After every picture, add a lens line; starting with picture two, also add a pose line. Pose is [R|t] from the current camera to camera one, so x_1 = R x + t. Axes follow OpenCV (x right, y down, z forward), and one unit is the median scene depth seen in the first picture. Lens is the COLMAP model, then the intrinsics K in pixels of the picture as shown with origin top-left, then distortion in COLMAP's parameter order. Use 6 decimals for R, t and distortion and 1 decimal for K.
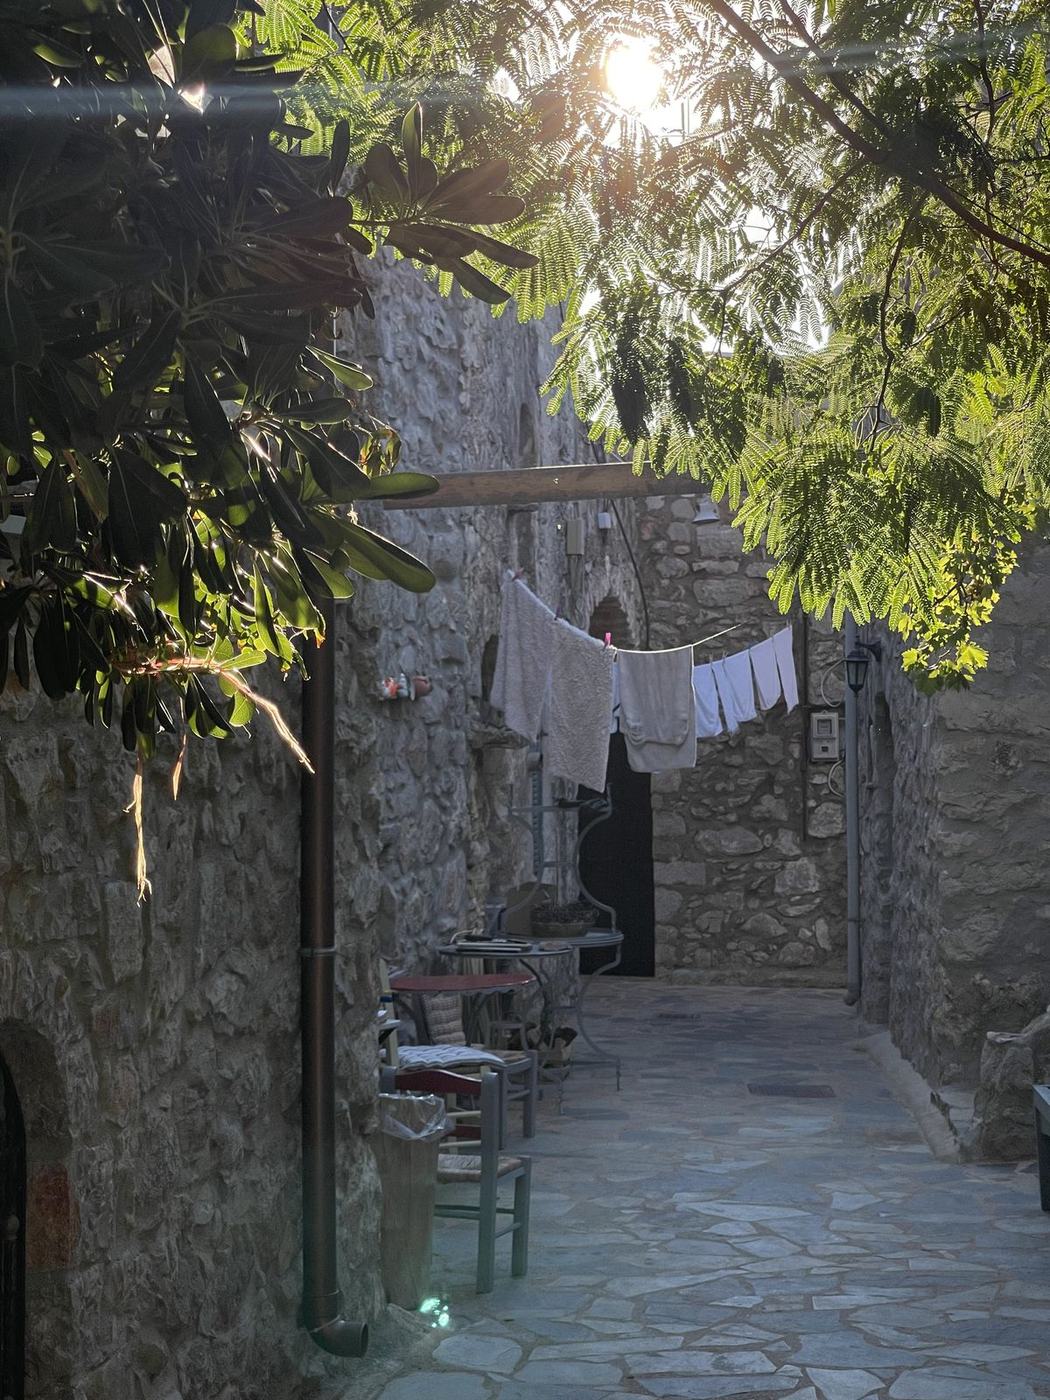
lens RADIAL K [[2521.2, 0, 525.0], [0, 2521.2, 700.0], [0, 0, 1]] dist [0.242408, 0.135428]
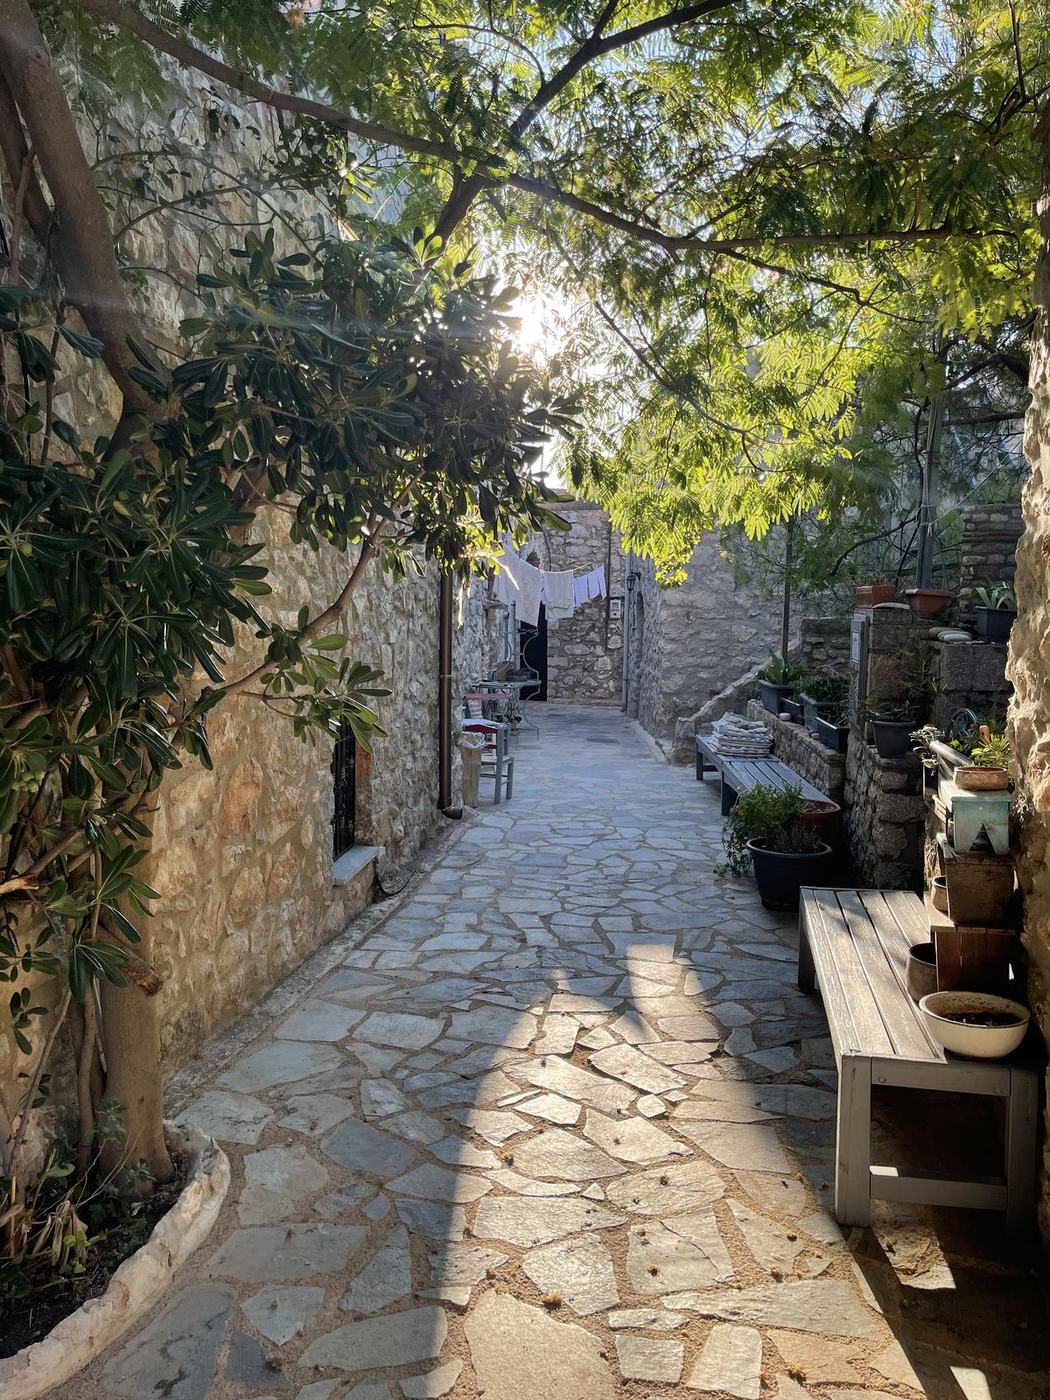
lens RADIAL K [[1050.7, 0, 525.0], [0, 1050.7, 700.0], [0, 0, 1]] dist [0.114091, 0.000356]
pose [[0.998408, 0.019782, 0.052818, -0.059318], [-0.024672, 0.995304, 0.093602, 0.017875], [-0.050718, -0.094756, 0.994208, -0.140798]]
